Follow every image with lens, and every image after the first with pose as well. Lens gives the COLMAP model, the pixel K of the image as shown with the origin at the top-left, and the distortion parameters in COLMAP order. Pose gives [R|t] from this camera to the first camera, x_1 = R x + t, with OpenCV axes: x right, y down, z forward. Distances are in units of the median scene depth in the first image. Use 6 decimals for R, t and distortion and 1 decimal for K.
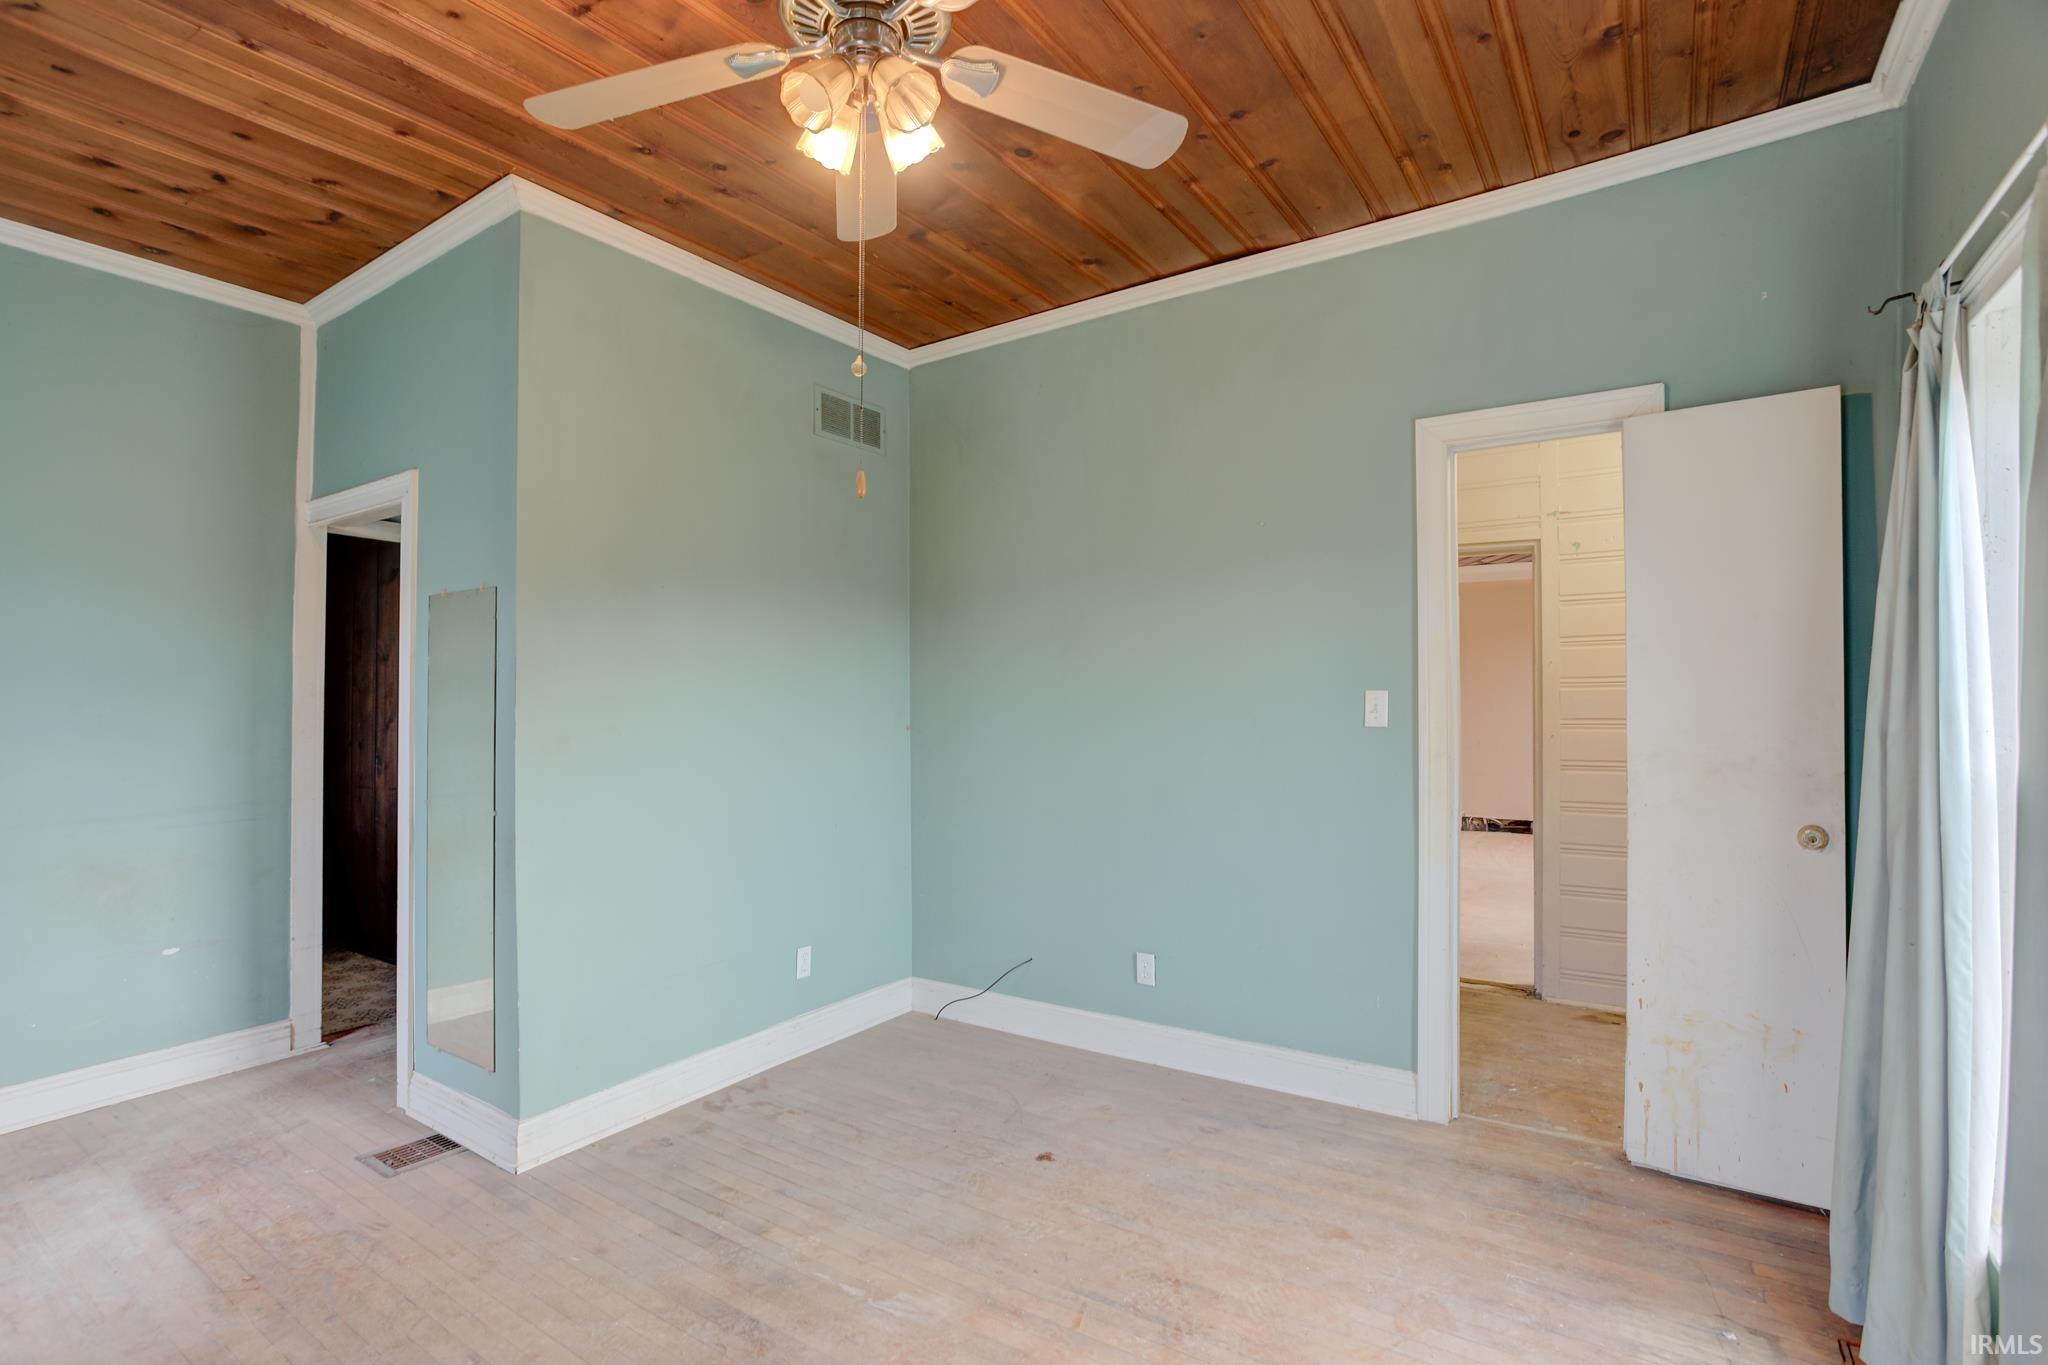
lens RADIAL K [[1007.8, 0, 1024.0], [0, 1007.8, 682.5], [0, 0, 1]] dist [-0.024546, 0.000111]
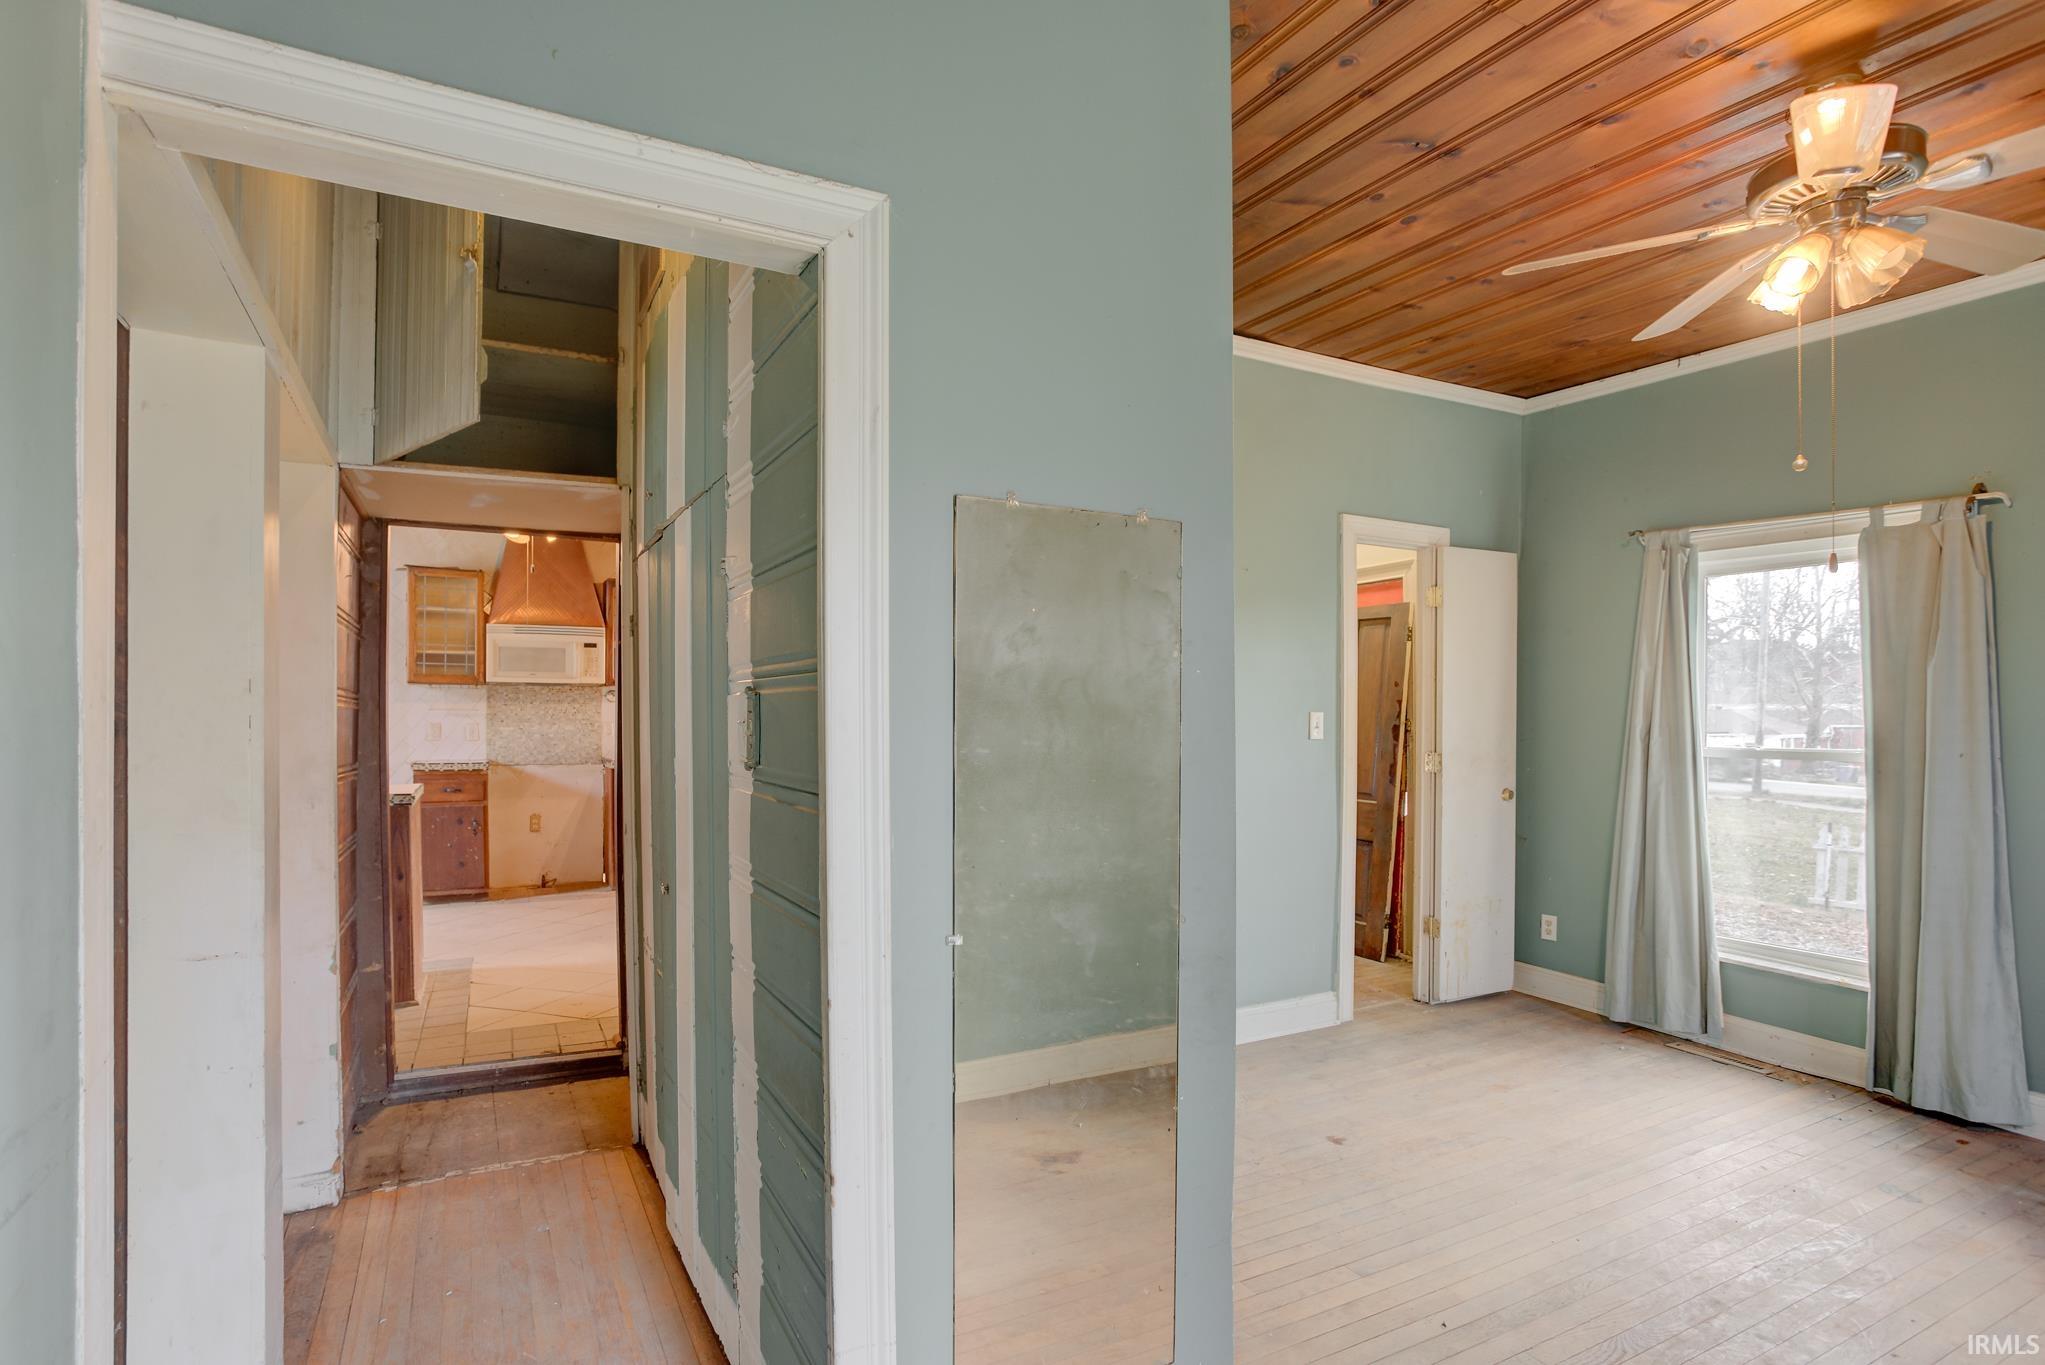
lens RADIAL K [[1016.0, 0, 979.0], [0, 1016.0, 716.1], [0, 0, 1]] dist [-0.001188, 0.000018]
pose [[0.459752, 0.001990, 0.888045, -1.219626], [-0.012114, 0.999918, 0.004031, 0.015760], [-0.887965, -0.012611, 0.459738, 0.909275]]
